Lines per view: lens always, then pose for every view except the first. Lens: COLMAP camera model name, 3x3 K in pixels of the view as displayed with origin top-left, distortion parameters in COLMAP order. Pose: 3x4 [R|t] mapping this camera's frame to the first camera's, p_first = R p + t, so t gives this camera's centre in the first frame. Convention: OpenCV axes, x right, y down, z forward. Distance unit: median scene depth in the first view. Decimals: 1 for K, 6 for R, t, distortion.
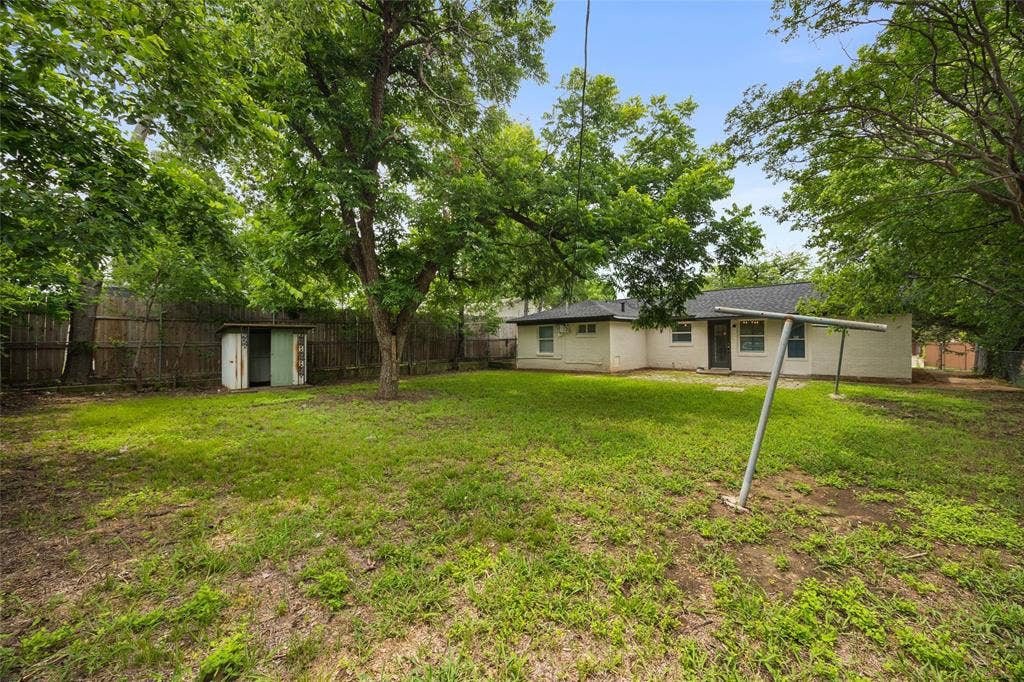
lens RADIAL K [[394.1, 0, 512.9], [0, 394.1, 335.2], [0, 0, 1]] dist [-0.000222, 0.000006]
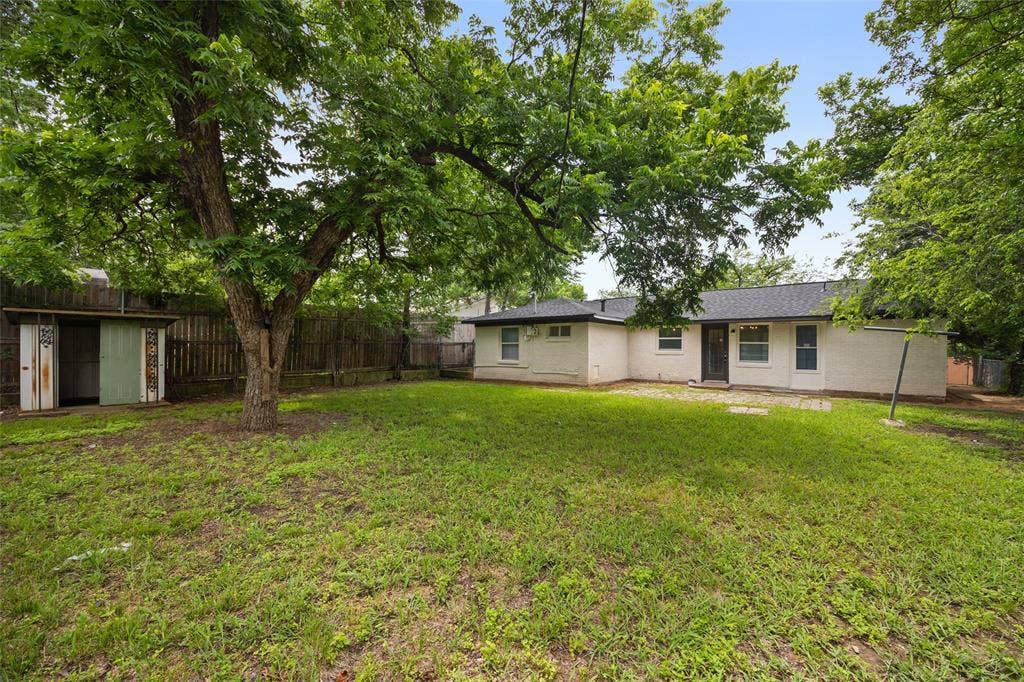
lens RADIAL K [[394.1, 0, 512.9], [0, 394.1, 335.2], [0, 0, 1]] dist [-0.000222, 0.000006]
pose [[0.996005, 0.017821, 0.087501, 0.021263], [-0.016264, 0.999697, -0.018480, 0.009280], [-0.087804, 0.016983, 0.995993, 0.211789]]
